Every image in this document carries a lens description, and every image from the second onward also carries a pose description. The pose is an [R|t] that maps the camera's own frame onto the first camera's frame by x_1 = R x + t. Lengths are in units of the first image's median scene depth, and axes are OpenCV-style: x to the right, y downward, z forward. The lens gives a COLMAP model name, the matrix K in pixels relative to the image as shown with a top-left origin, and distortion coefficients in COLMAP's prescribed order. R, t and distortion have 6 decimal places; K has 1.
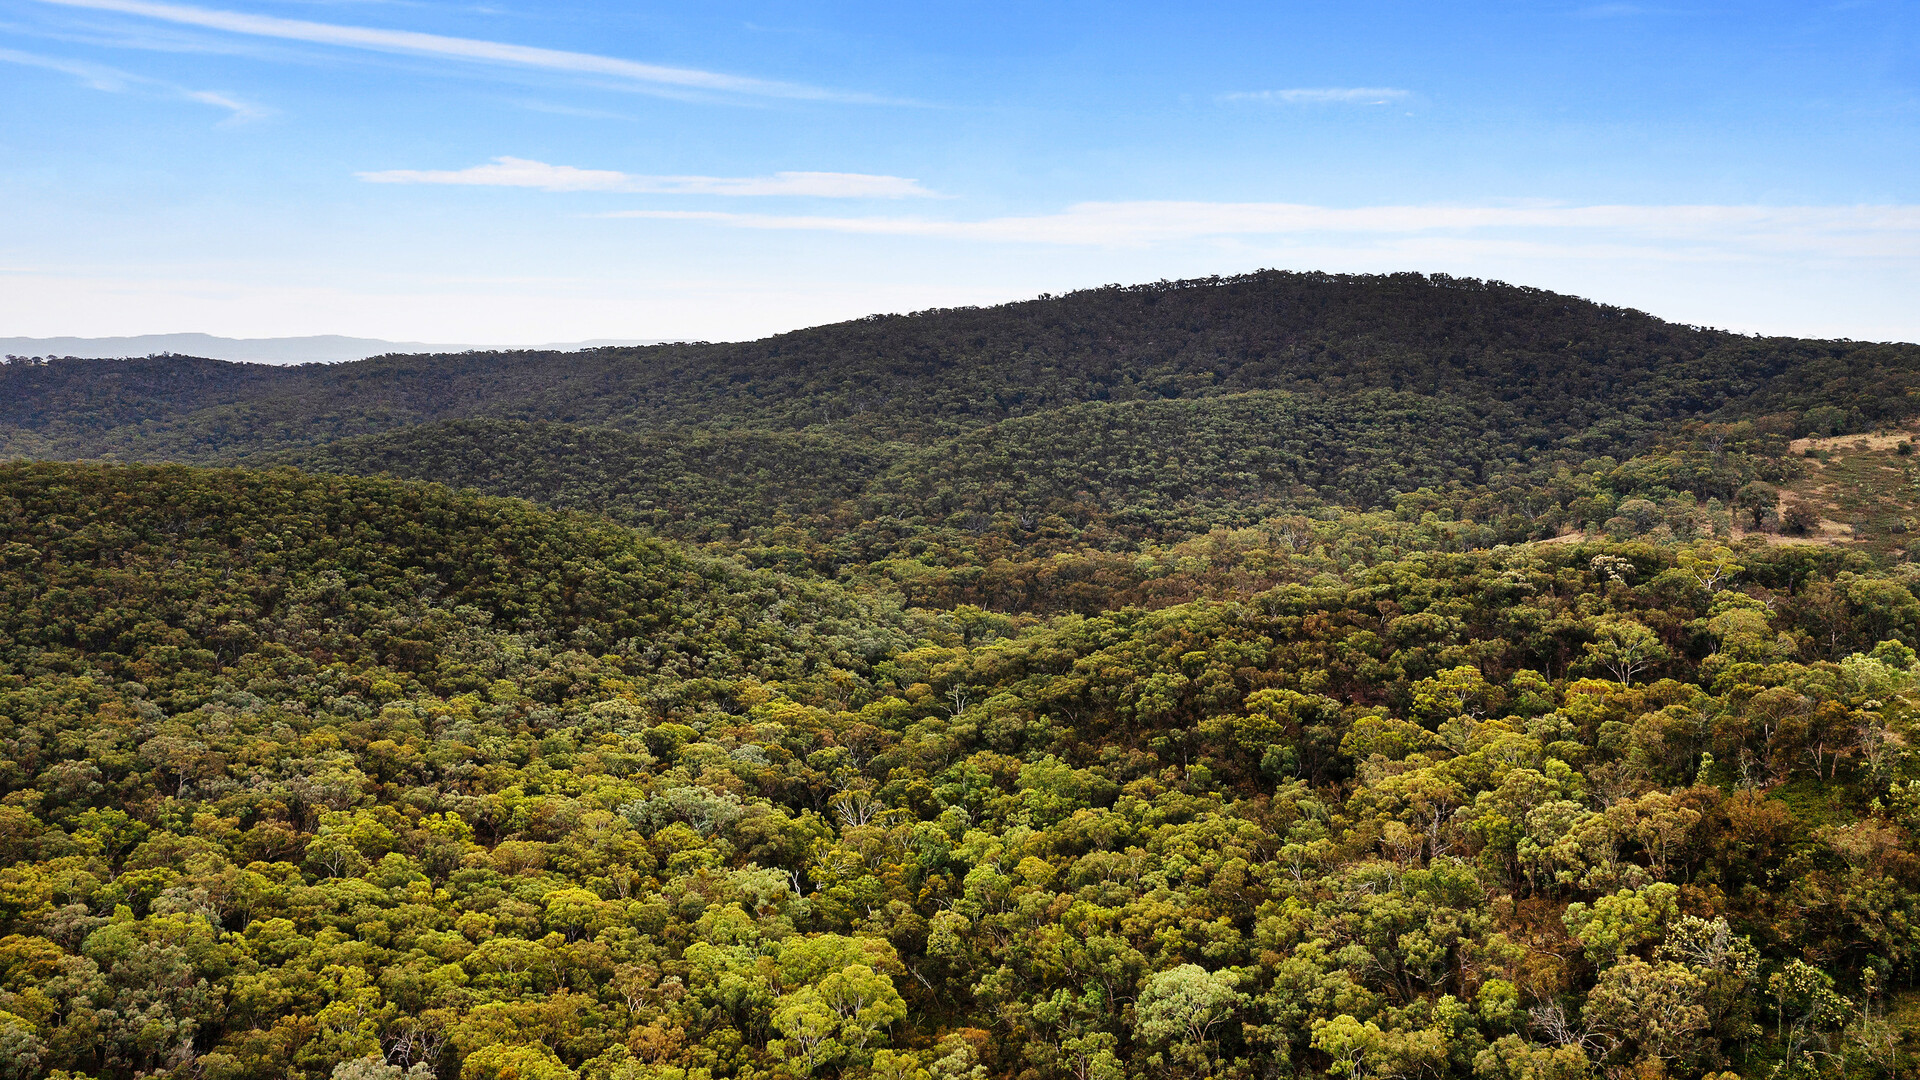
lens RADIAL K [[1520.9, 0, 960.0], [0, 1520.9, 540.0], [0, 0, 1]] dist [-0.006258, 0.003073]
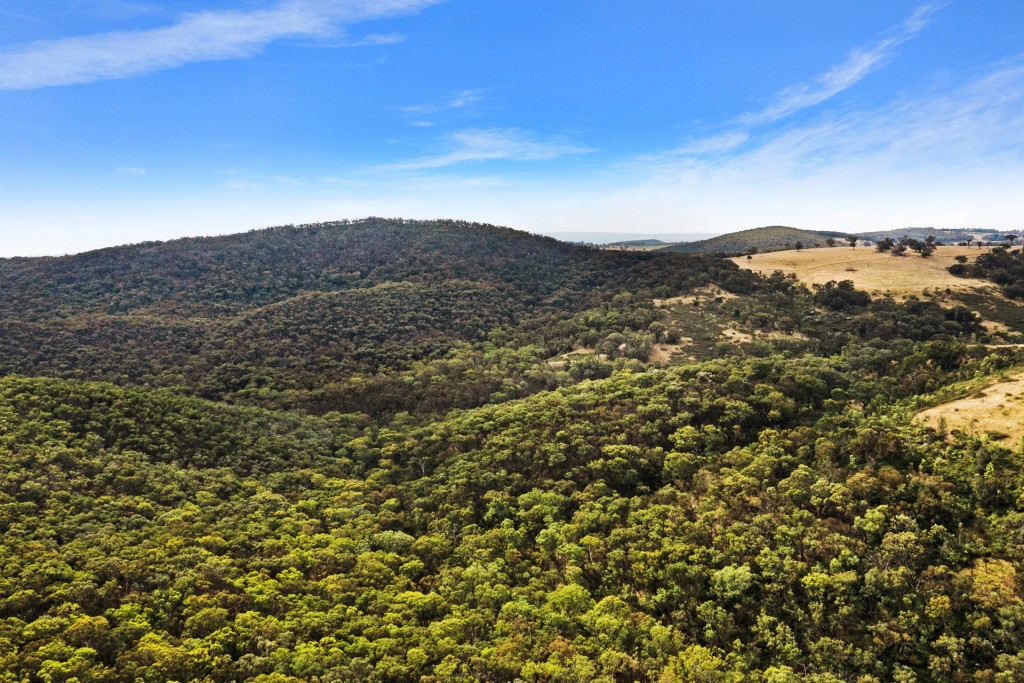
lens RADIAL K [[803.6, 0, 512.0], [0, 803.6, 341.5], [0, 0, 1]] dist [-0.006314, 0.003725]
pose [[0.889614, -0.072850, 0.450865, -0.162667], [0.072280, 0.997213, 0.018511, -0.032052], [-0.450957, 0.016121, 0.892400, -0.008981]]
